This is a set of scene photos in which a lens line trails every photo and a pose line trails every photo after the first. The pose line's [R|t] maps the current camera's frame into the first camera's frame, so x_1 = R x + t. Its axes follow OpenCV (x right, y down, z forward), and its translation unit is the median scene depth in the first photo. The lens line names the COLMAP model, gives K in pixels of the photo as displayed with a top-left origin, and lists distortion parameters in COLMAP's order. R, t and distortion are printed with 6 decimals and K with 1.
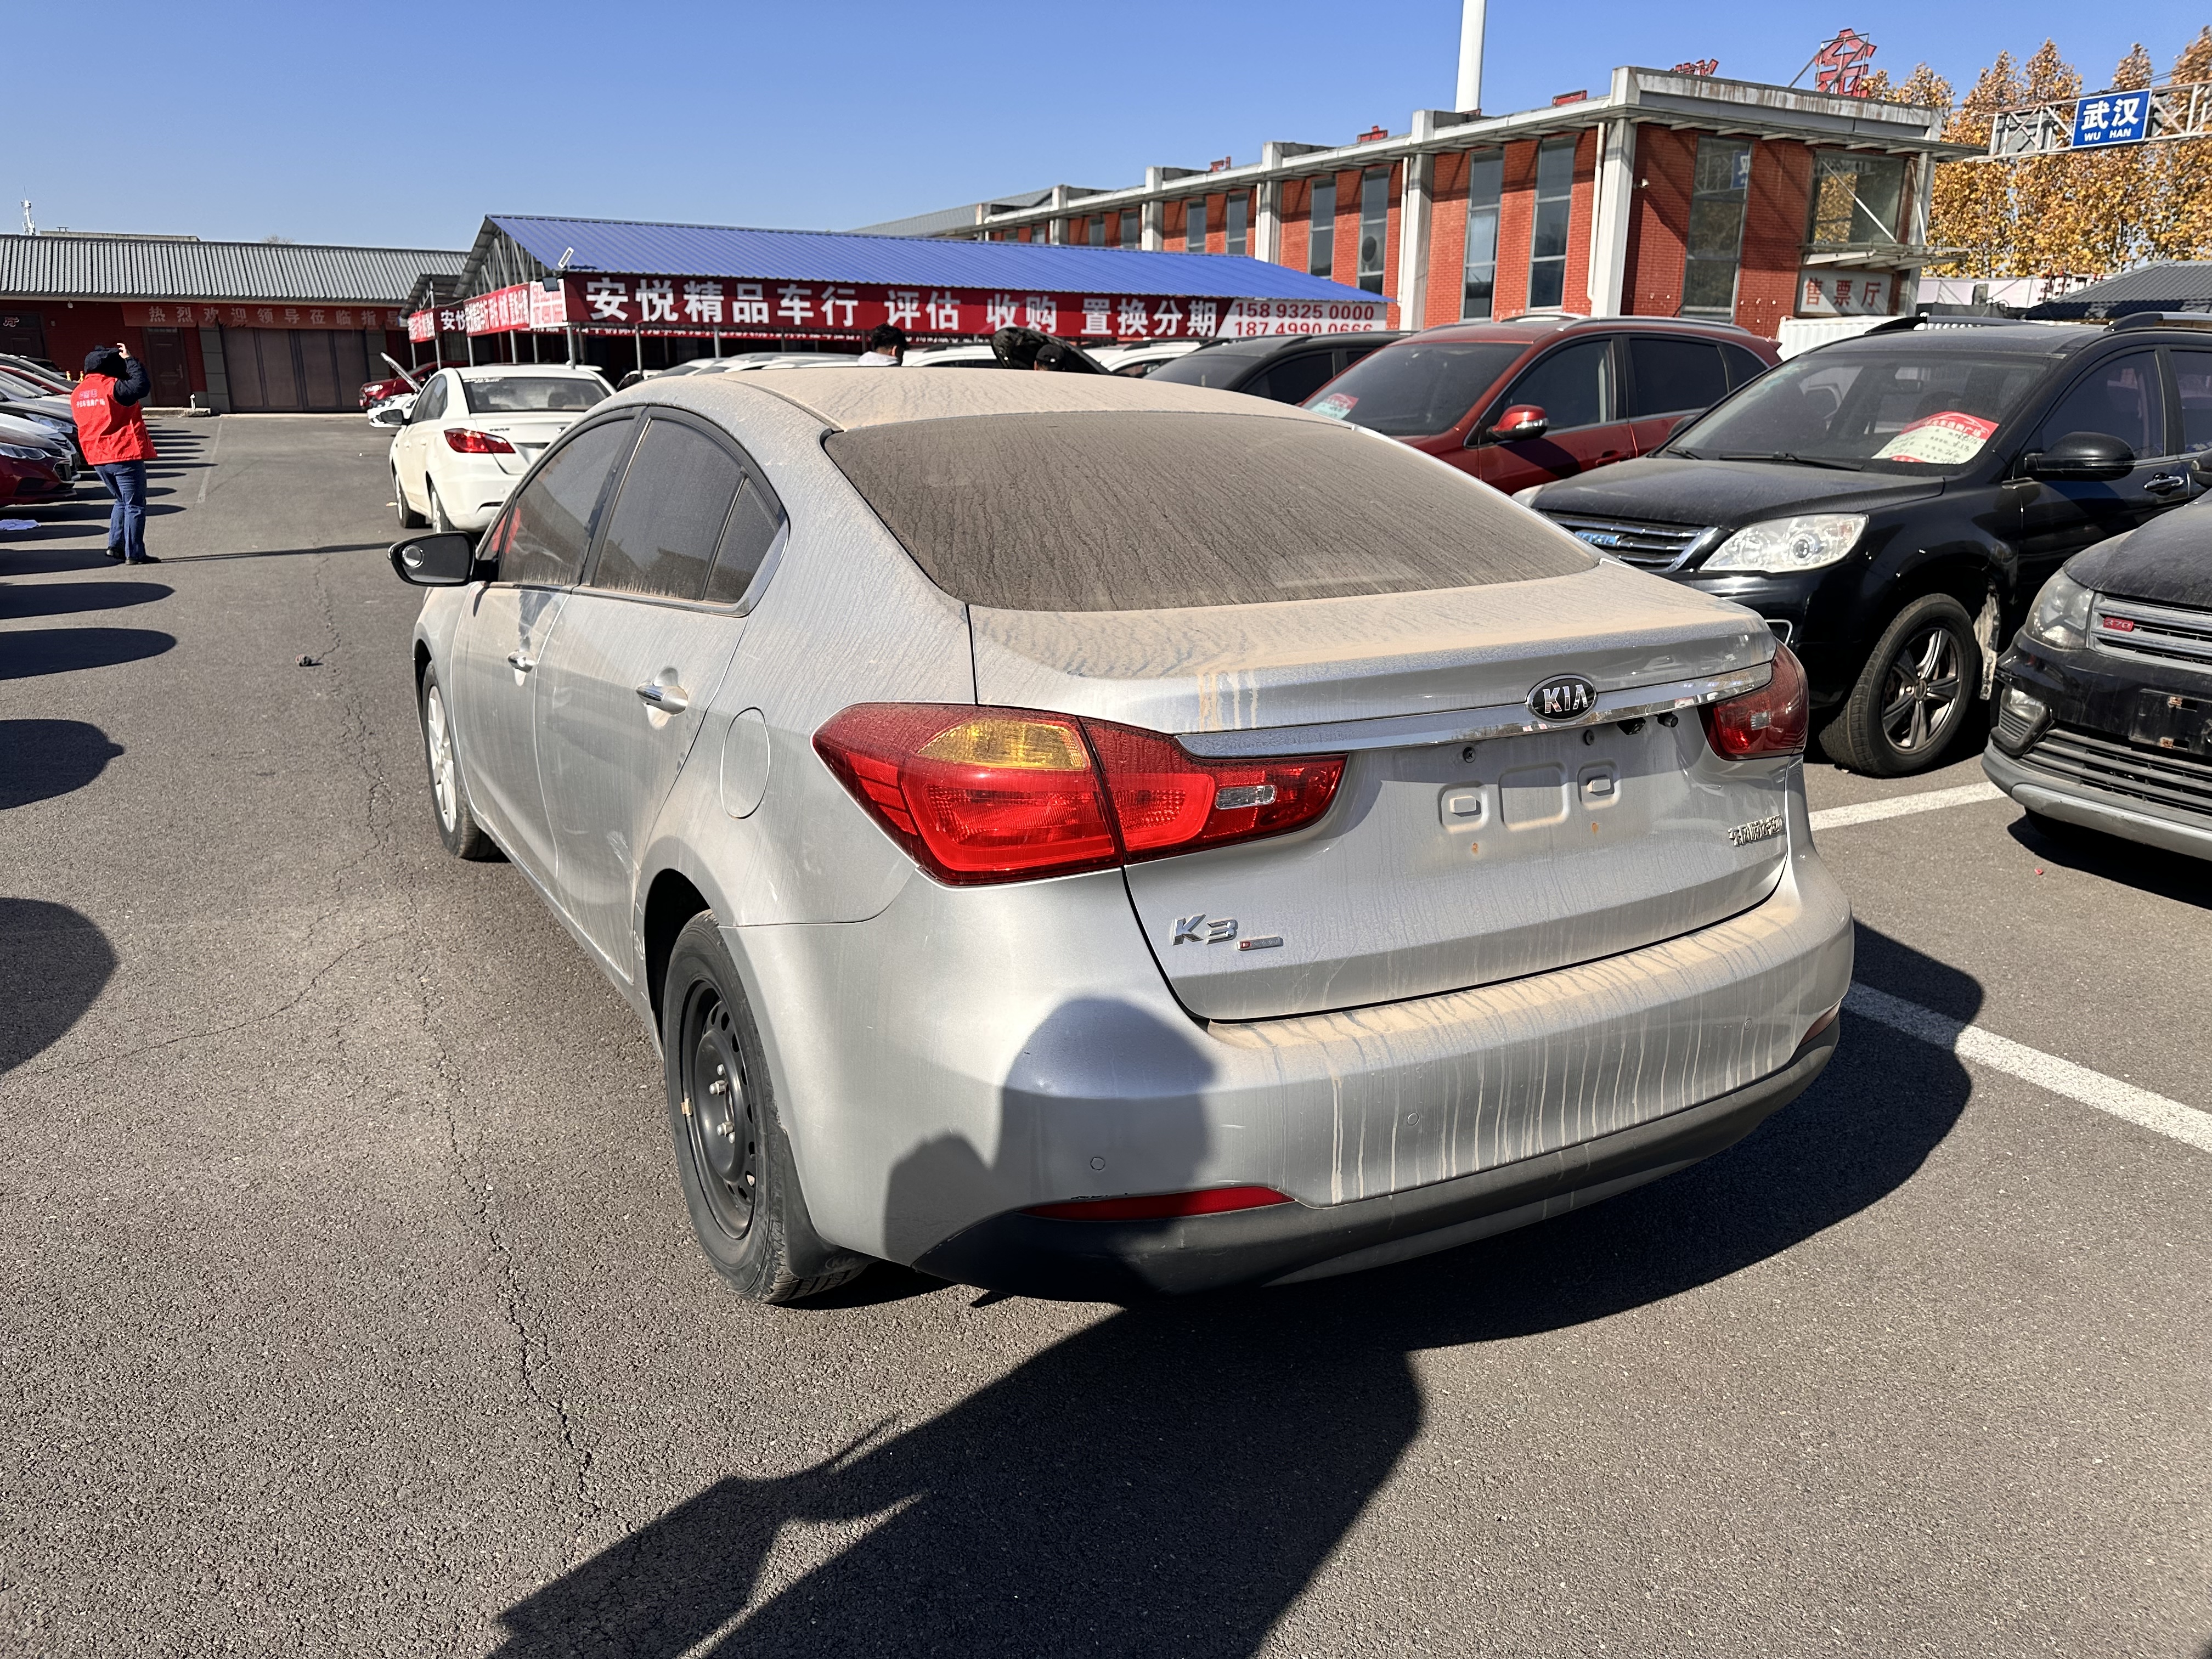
lens RADIAL K [[1546.7, 0, 1061.8], [0, 1546.7, 827.1], [0, 0, 1]] dist [0.246273, -0.451413]
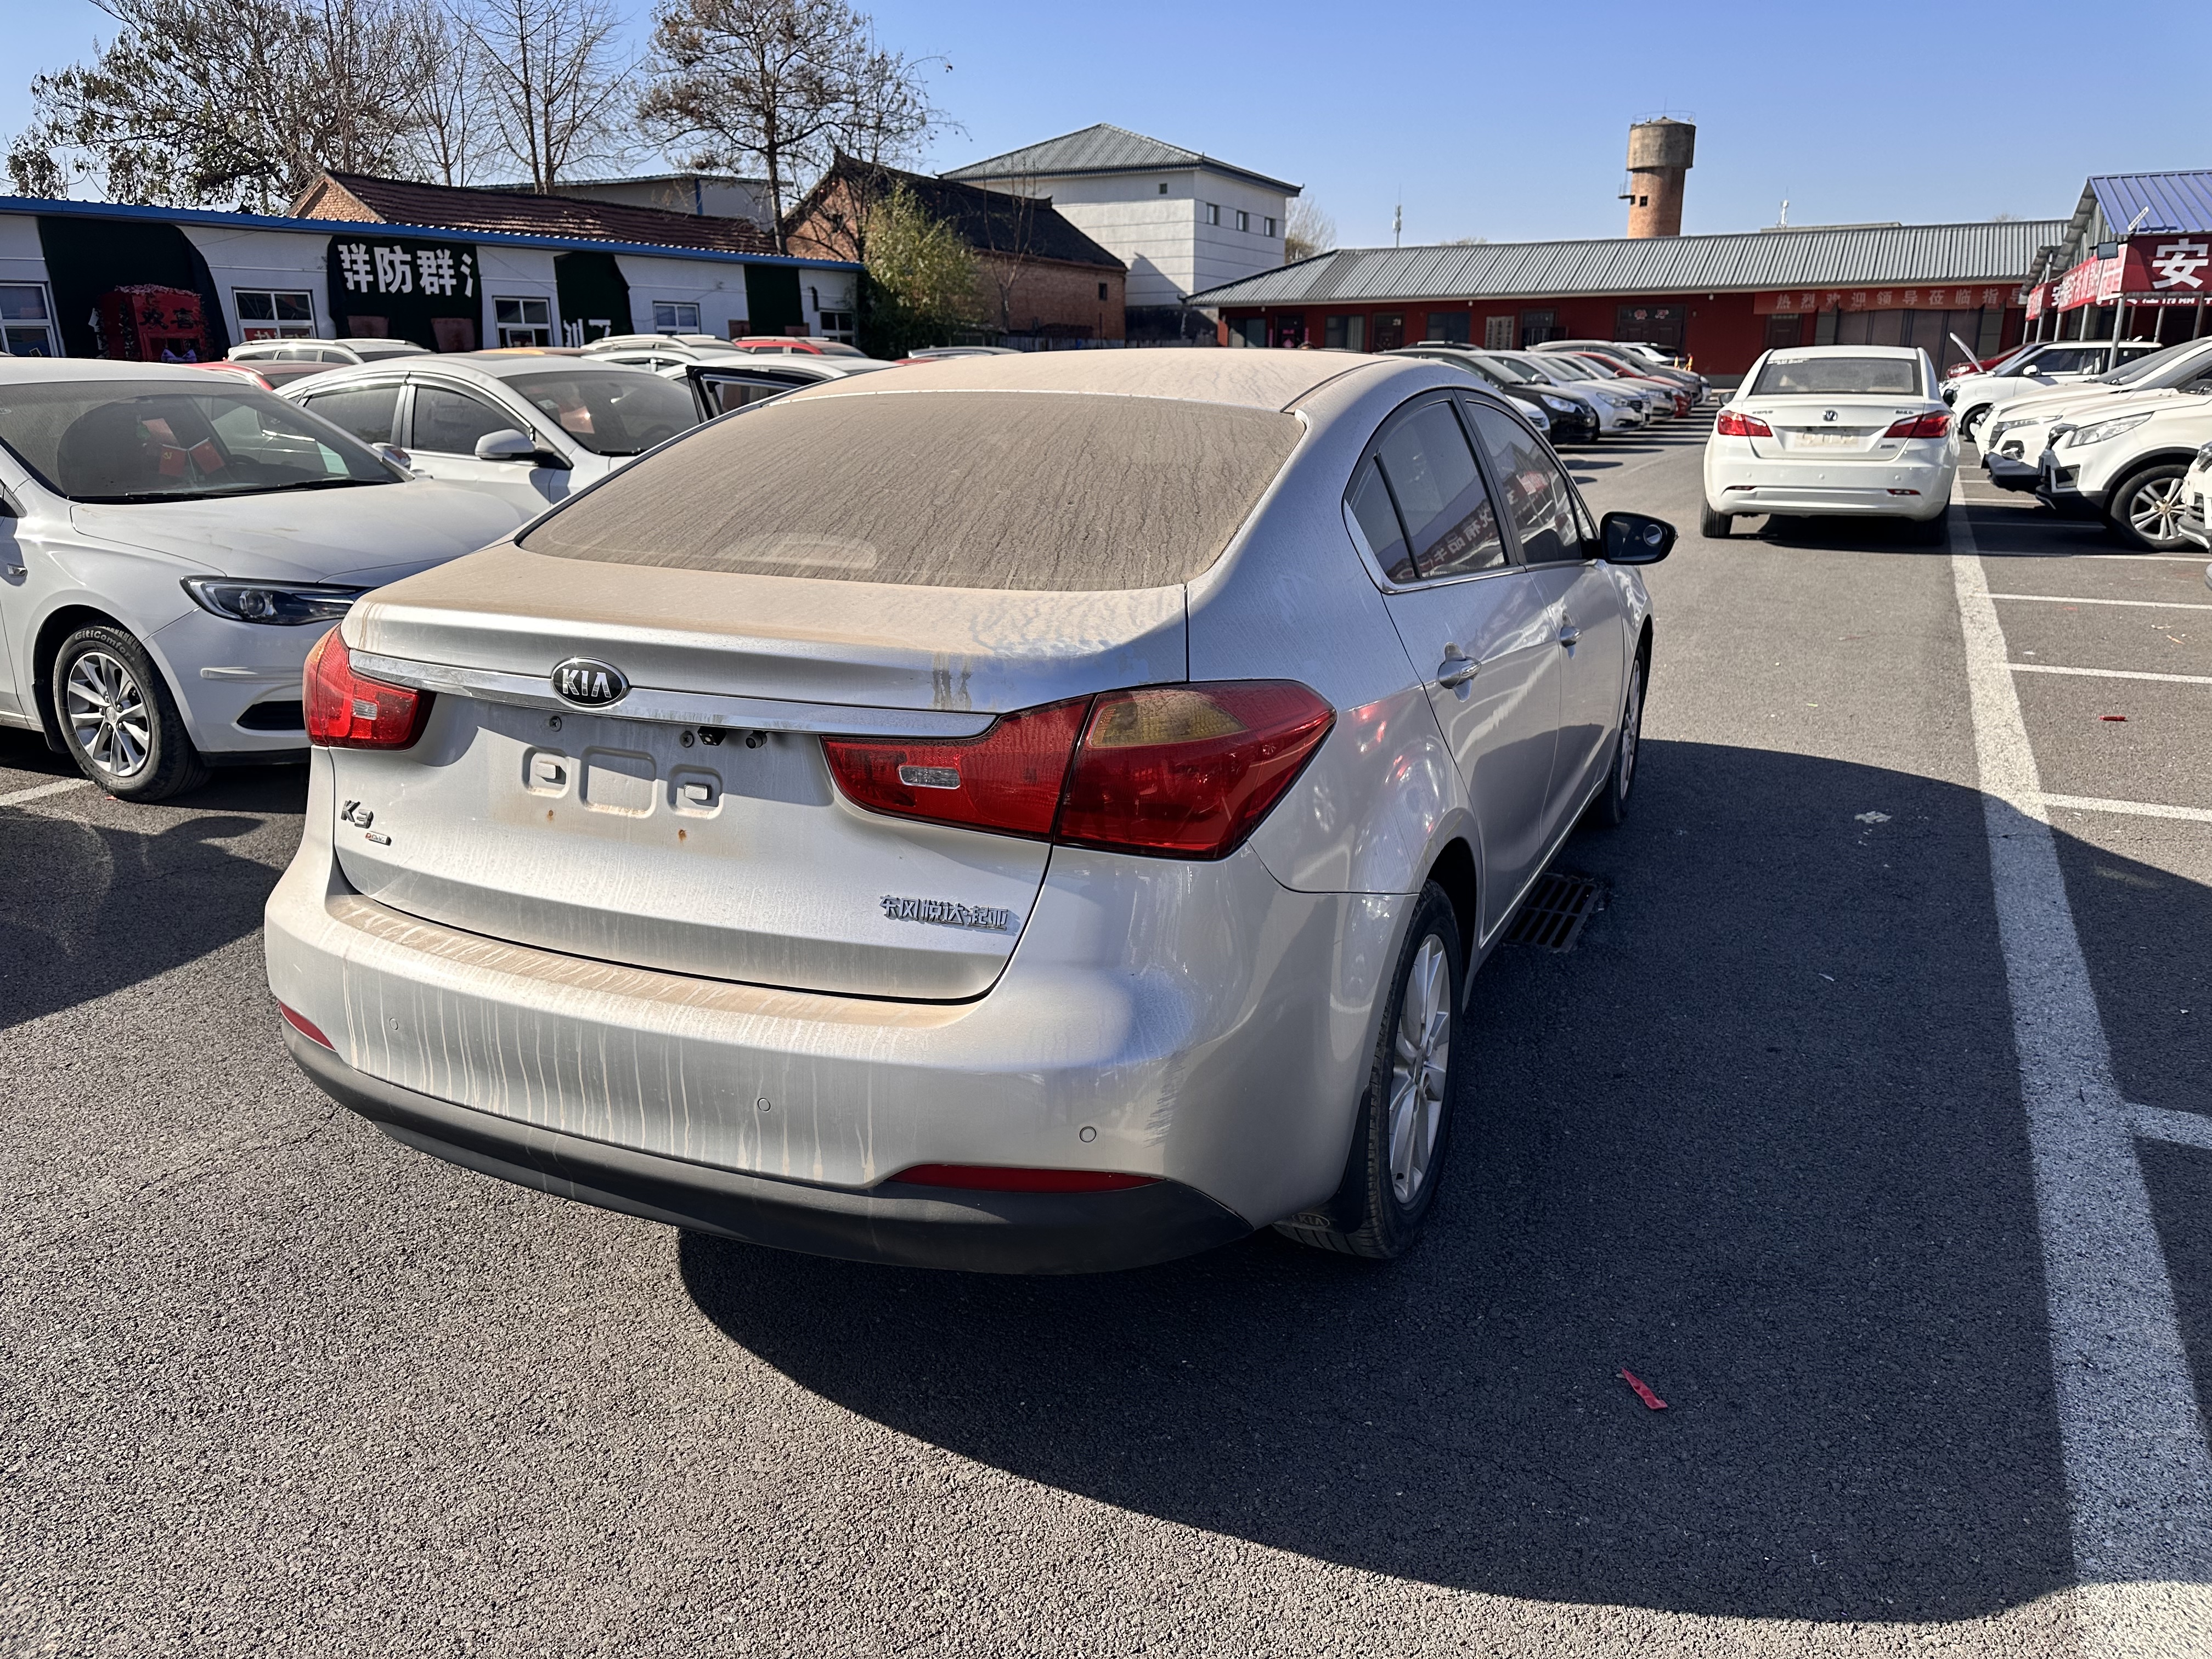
lens RADIAL K [[1565.0, 0, 1150.1], [0, 1565.0, 840.3], [0, 0, 1]] dist [0.098212, -0.094439]
pose [[0.609151, 0.226133, -0.760131, 0.092970], [-0.213135, 0.969903, 0.117738, -0.012441], [0.763878, 0.090290, 0.639014, 0.047127]]
